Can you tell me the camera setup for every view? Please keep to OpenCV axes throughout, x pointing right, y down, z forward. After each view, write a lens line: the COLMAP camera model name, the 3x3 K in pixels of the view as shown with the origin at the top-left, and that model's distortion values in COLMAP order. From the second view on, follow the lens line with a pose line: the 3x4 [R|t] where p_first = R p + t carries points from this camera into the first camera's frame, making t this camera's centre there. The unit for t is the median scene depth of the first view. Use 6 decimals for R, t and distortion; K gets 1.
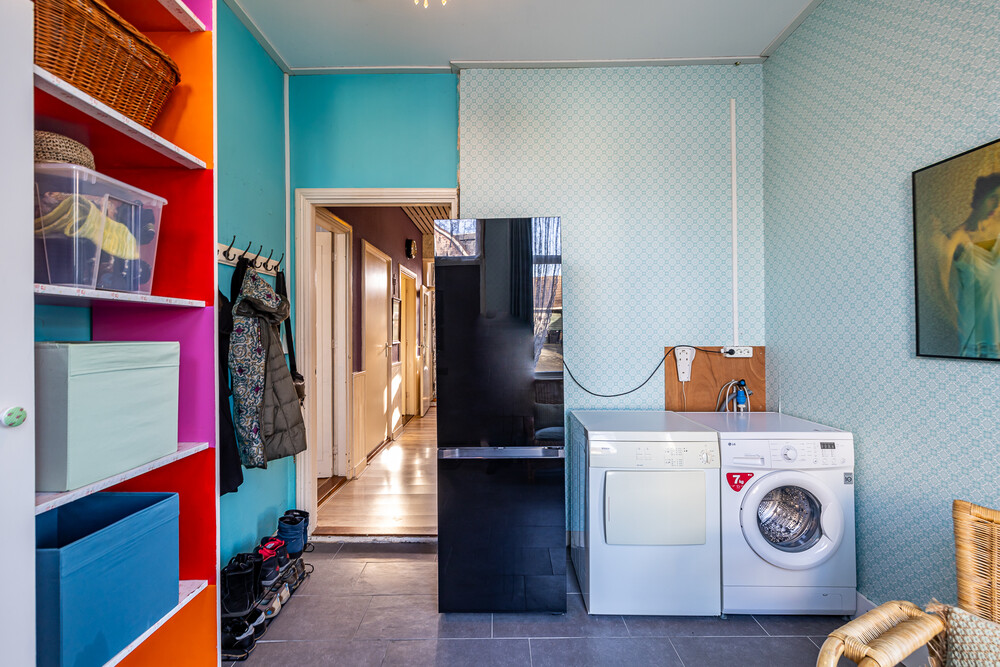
lens RADIAL K [[417.1, 0, 496.6], [0, 417.1, 331.8], [0, 0, 1]] dist [0.000292, -0.000474]
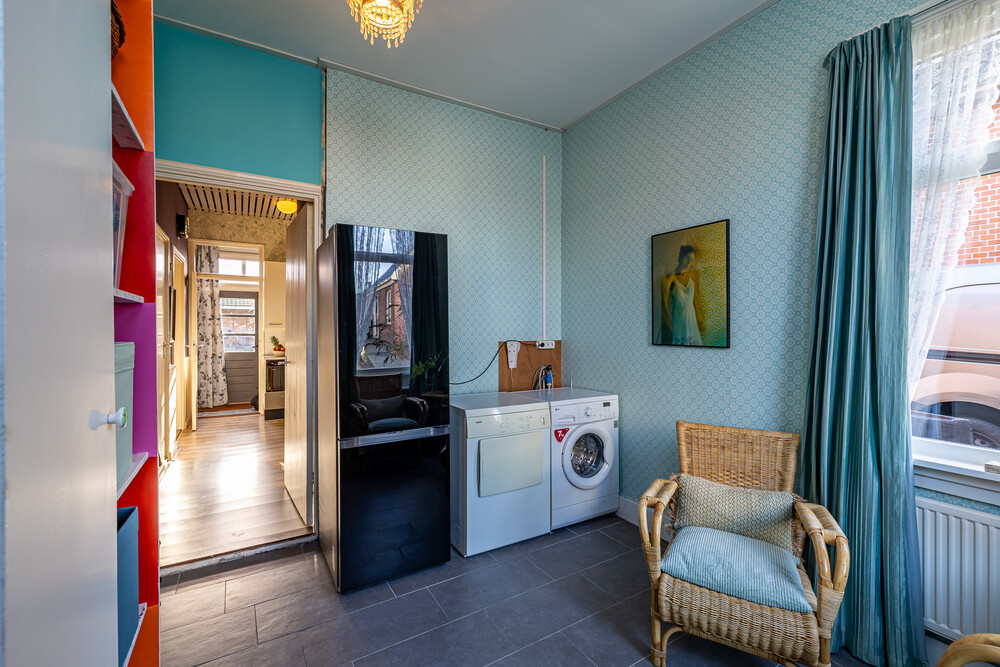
lens RADIAL K [[417.1, 0, 508.4], [0, 417.1, 333.4], [0, 0, 1]] dist [0.000292, -0.000474]
pose [[0.853700, -0.003006, 0.520757, -0.307027], [-0.003672, 0.999924, 0.011791, -0.004753], [-0.520753, -0.011978, 0.853624, -0.116464]]
